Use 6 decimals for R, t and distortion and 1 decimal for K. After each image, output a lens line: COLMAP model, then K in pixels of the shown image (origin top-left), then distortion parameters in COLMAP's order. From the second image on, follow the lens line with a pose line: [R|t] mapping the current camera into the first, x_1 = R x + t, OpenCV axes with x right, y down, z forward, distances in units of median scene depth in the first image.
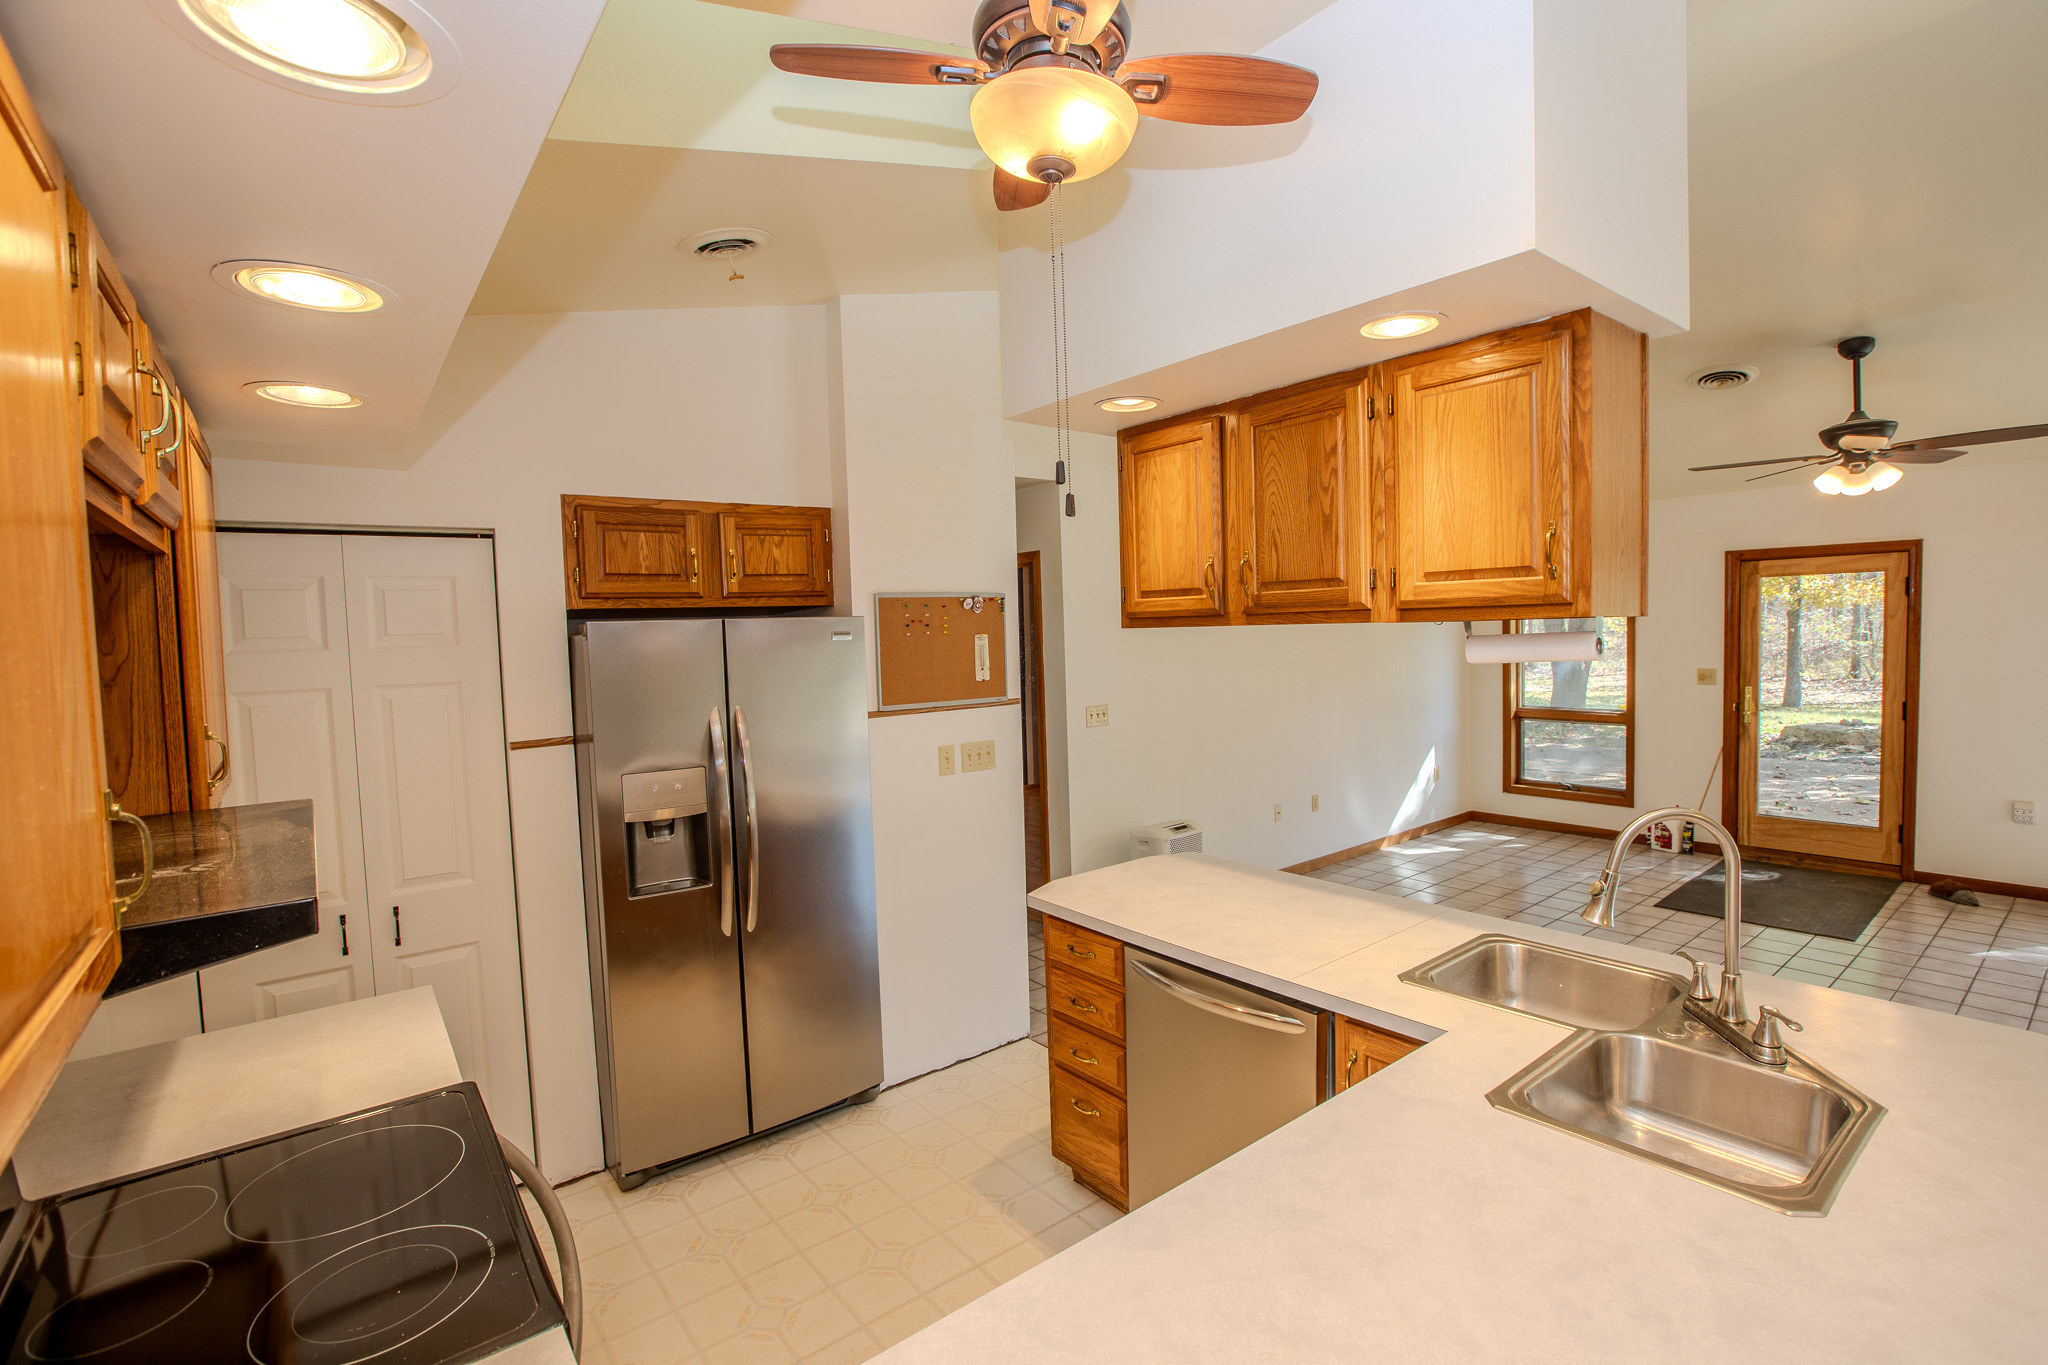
lens RADIAL K [[936.8, 0, 1025.3], [0, 936.8, 679.5], [0, 0, 1]] dist [-0.038960, 0.009725]
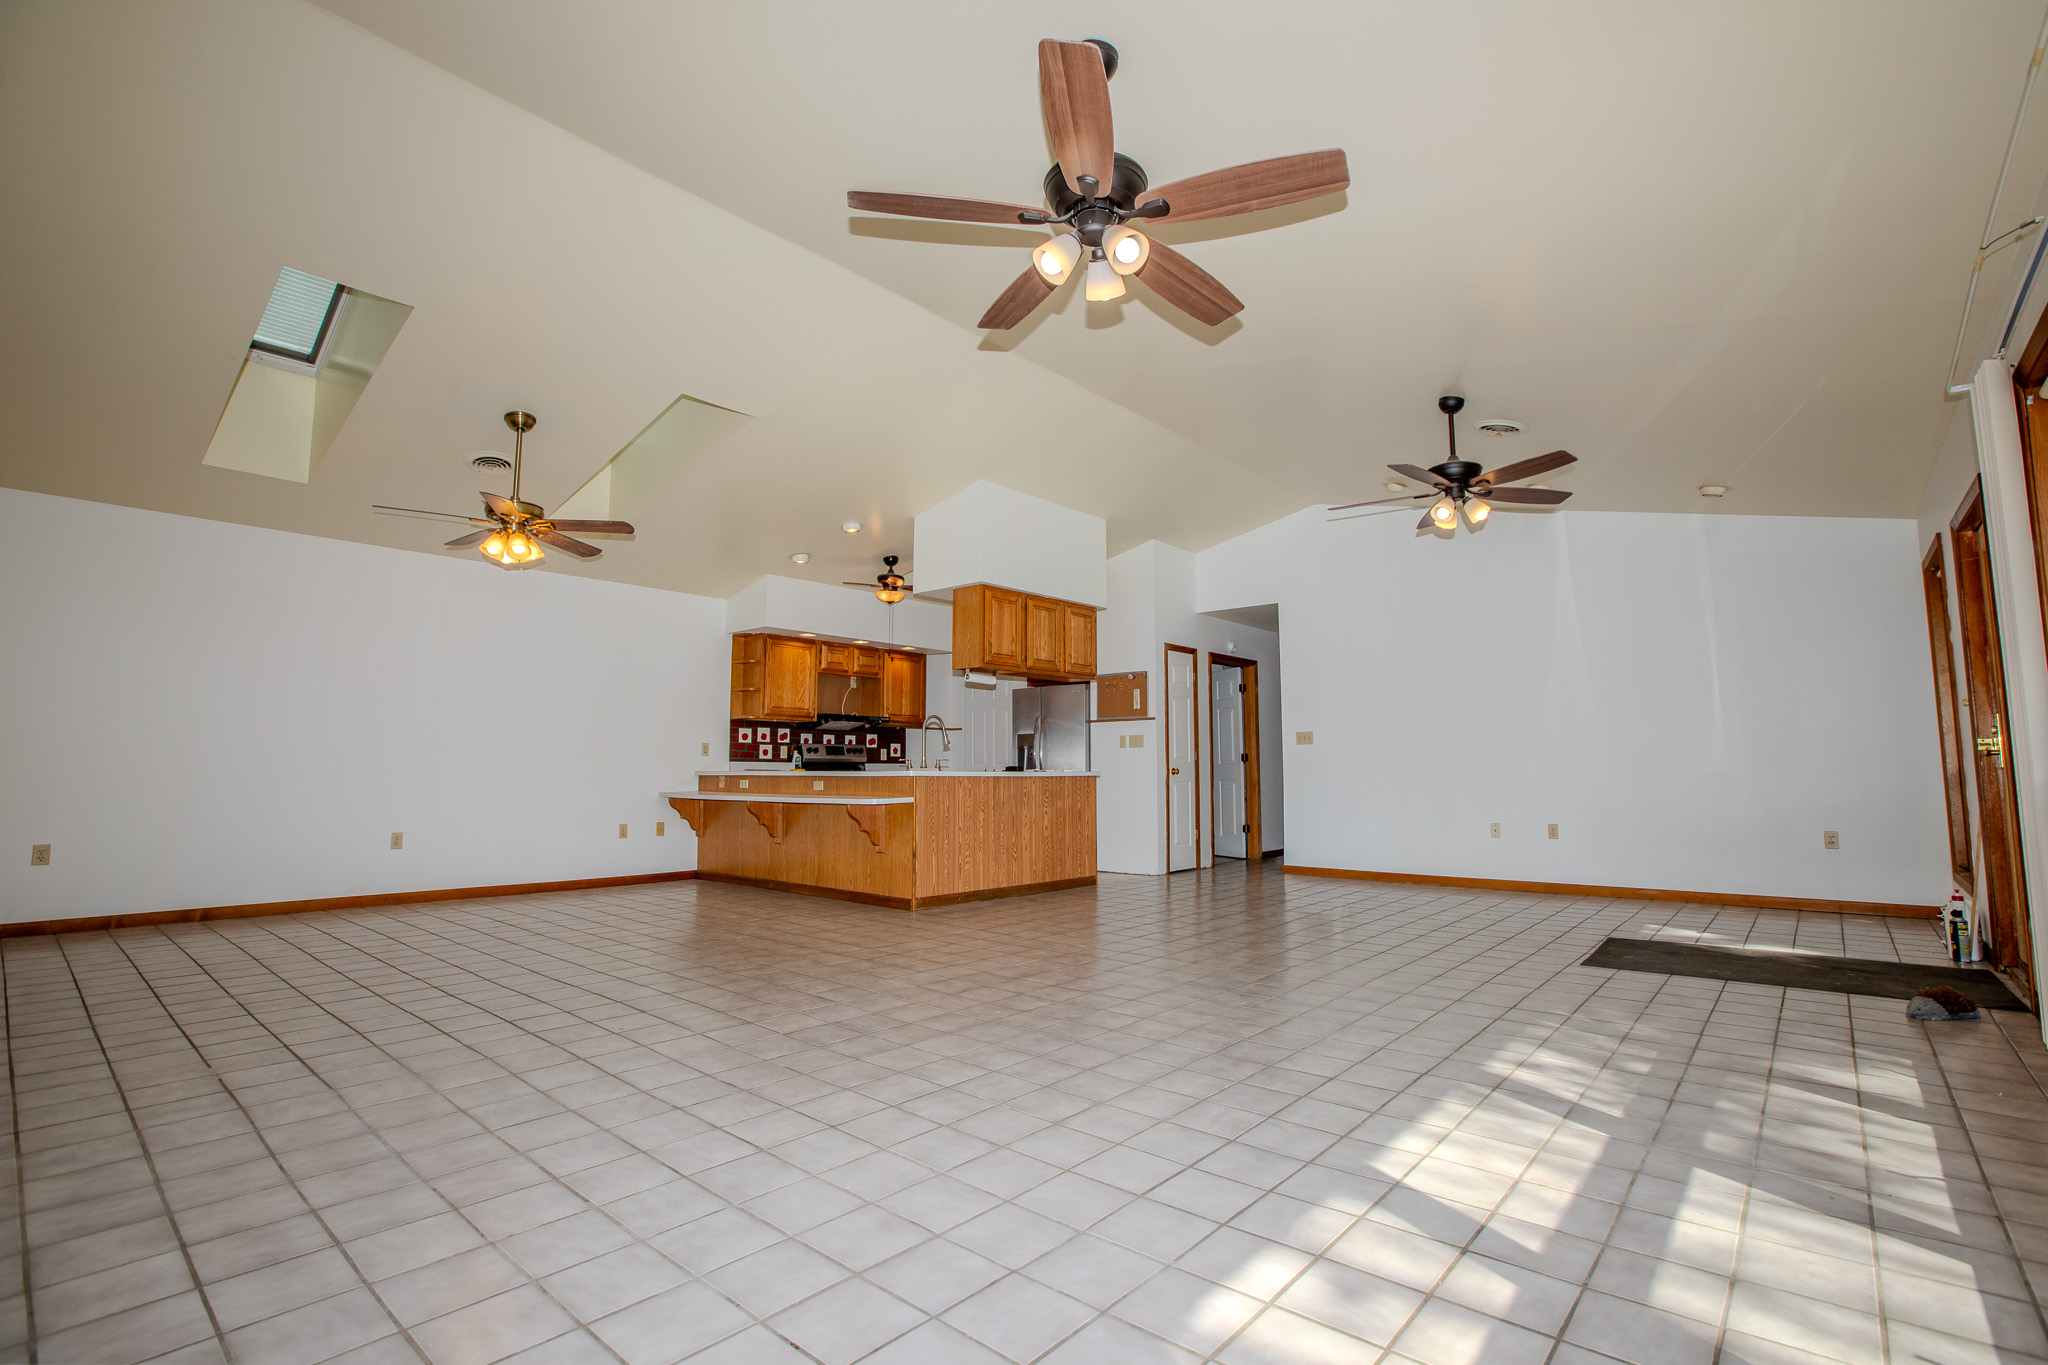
lens RADIAL K [[936.8, 0, 1039.5], [0, 936.8, 692.0], [0, 0, 1]] dist [-0.038960, 0.009725]
pose [[0.212057, -0.052318, -0.975856, 2.358791], [-0.056004, 0.996274, -0.065582, 0.136922], [0.975651, 0.068559, 0.208337, 0.294175]]
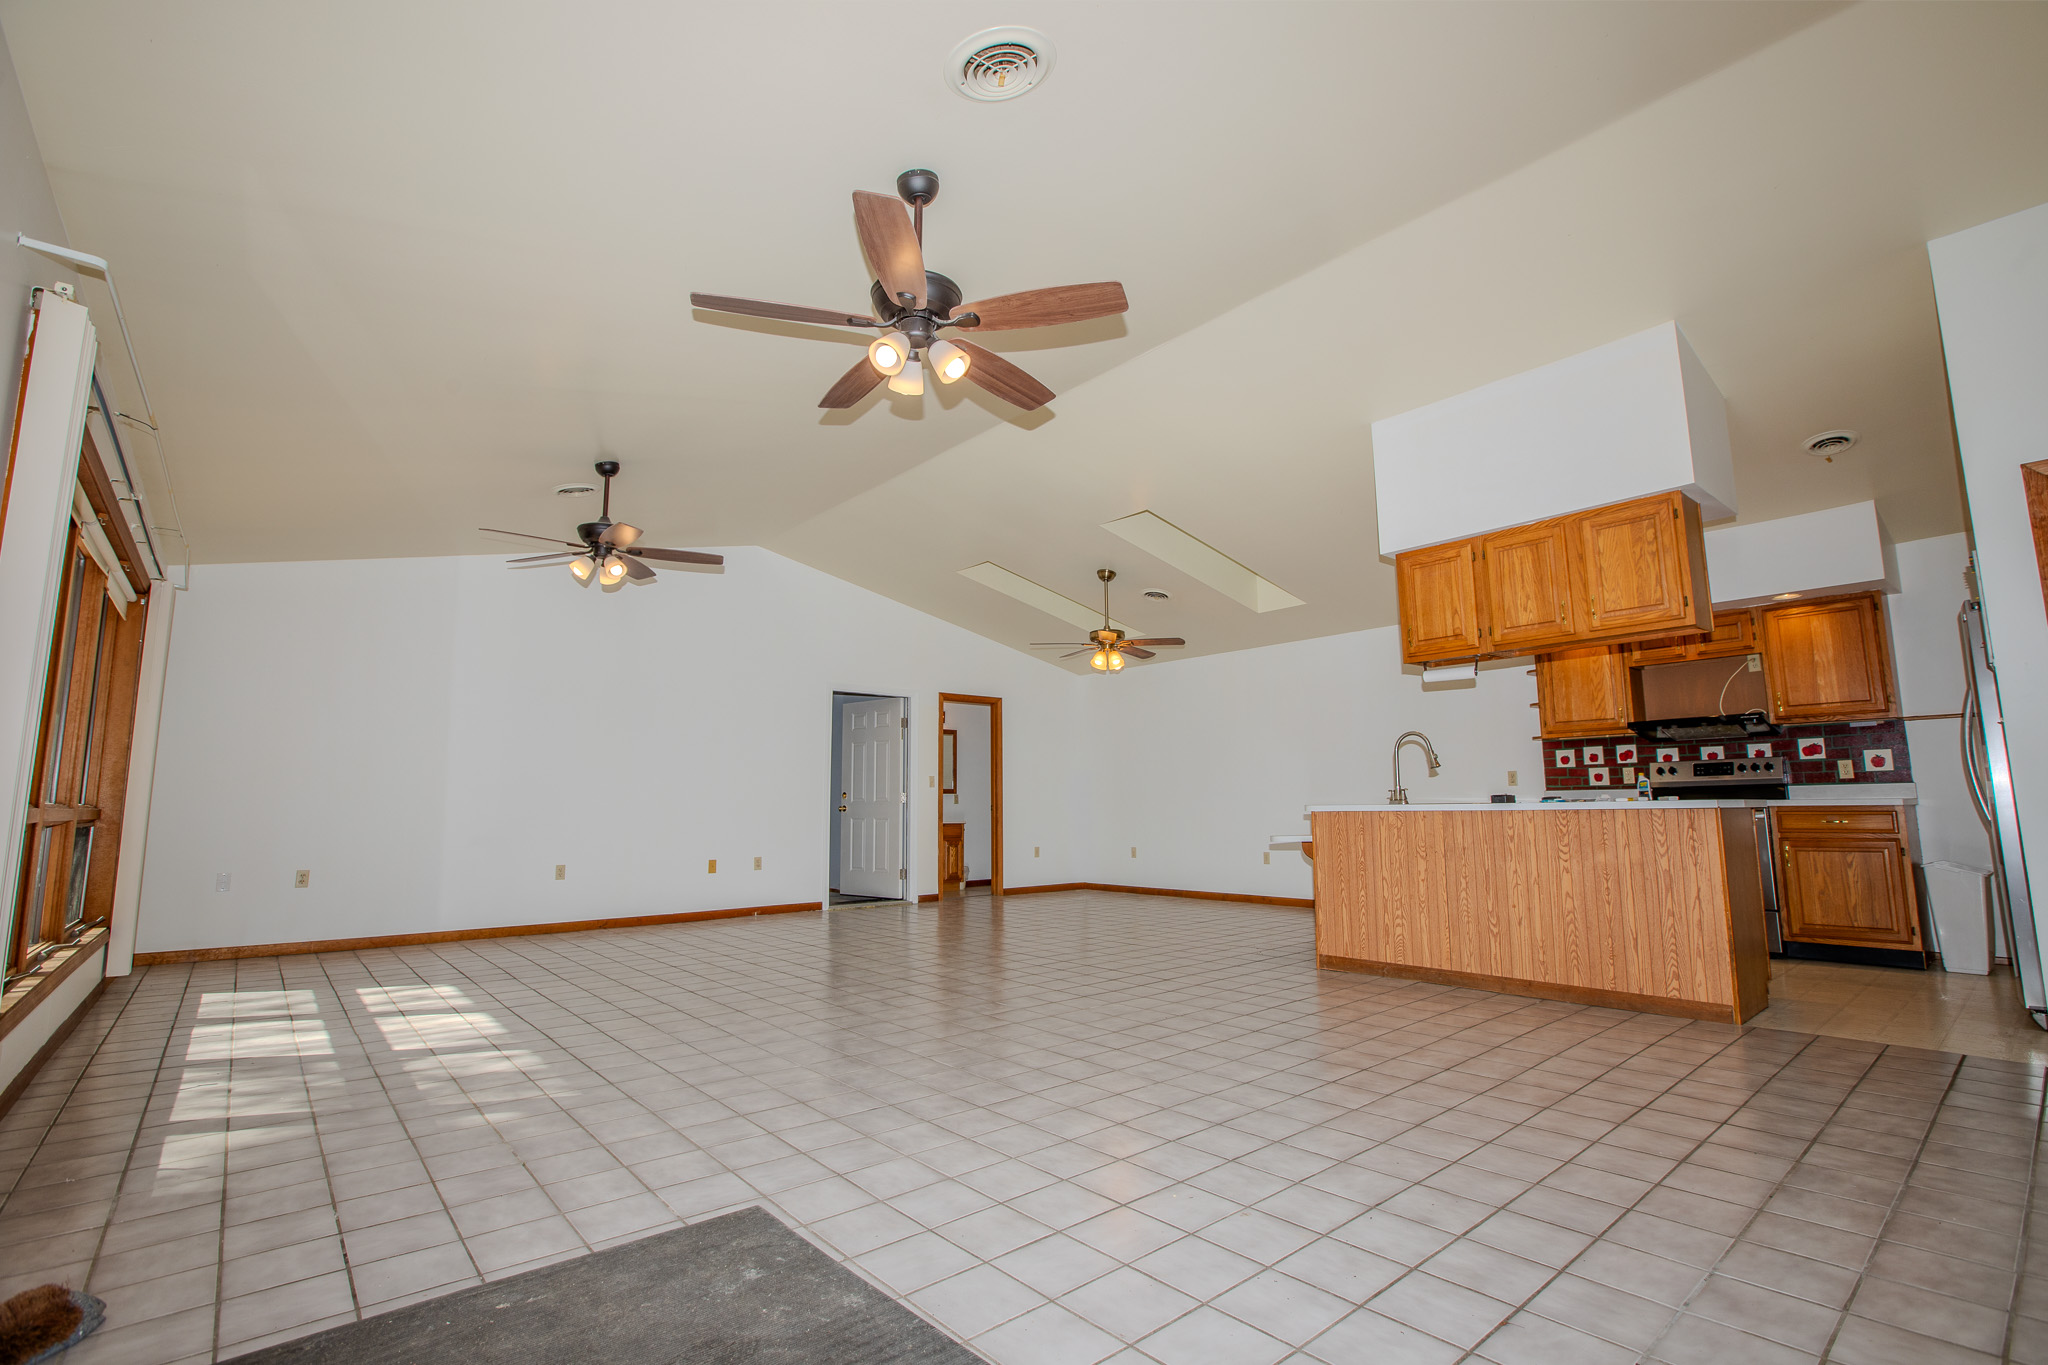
lens RADIAL K [[936.8, 0, 1018.1], [0, 936.8, 681.0], [0, 0, 1]] dist [-0.038960, 0.009725]
pose [[-0.997975, 0.034625, -0.053355, 1.087305], [0.039049, 0.995679, -0.084247, 0.087689], [0.050208, -0.086160, -0.995015, 2.032394]]
